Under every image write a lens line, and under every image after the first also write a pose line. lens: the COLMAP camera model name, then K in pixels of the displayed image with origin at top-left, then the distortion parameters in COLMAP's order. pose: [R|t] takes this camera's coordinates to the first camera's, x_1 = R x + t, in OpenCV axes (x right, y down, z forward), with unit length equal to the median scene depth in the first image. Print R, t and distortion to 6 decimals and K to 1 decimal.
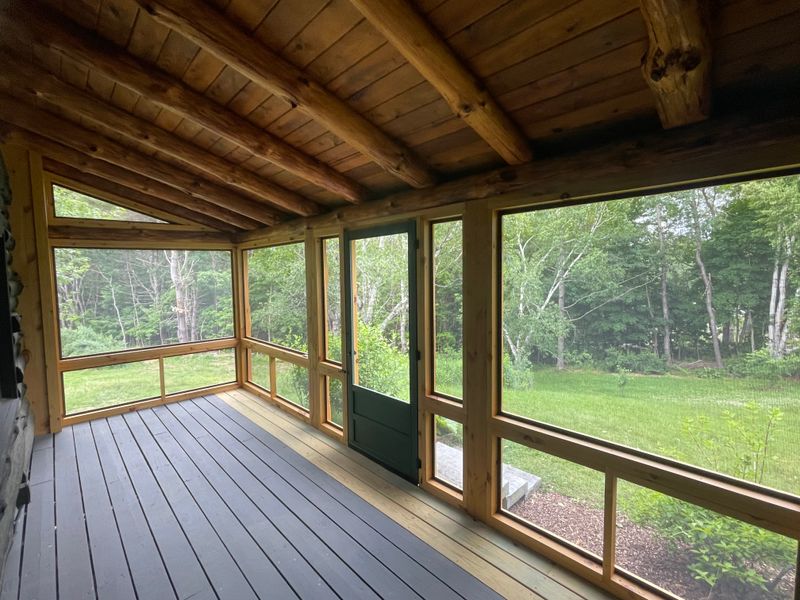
lens RADIAL K [[369.7, 0, 403.5], [0, 369.7, 300.9], [0, 0, 1]] dist [-0.001878, -0.000493]
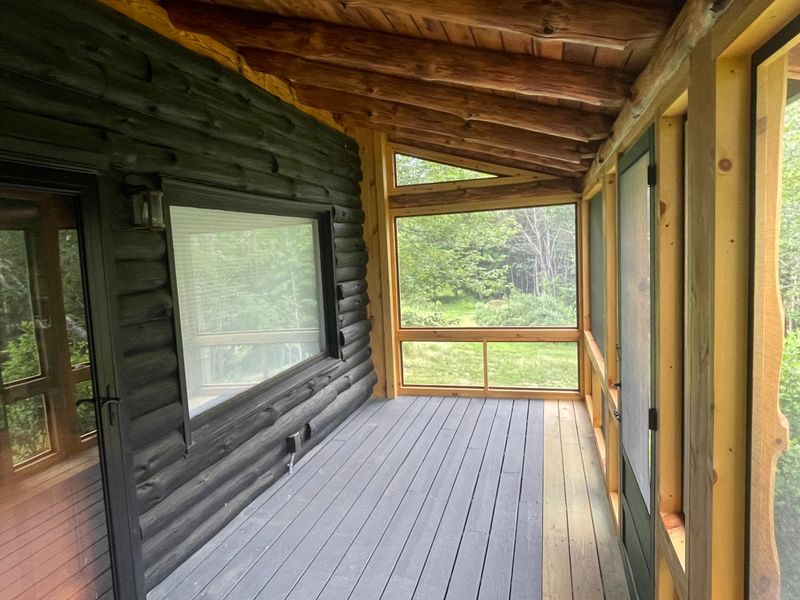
lens RADIAL K [[523.1, 0, 400.8], [0, 523.1, 293.1], [0, 0, 1]] dist [0.008365, -0.004757]
pose [[0.511741, 0.067062, -0.856518, 0.259743], [-0.024770, 0.997686, 0.063315, -0.025594], [0.858783, -0.011185, 0.512218, 0.245362]]
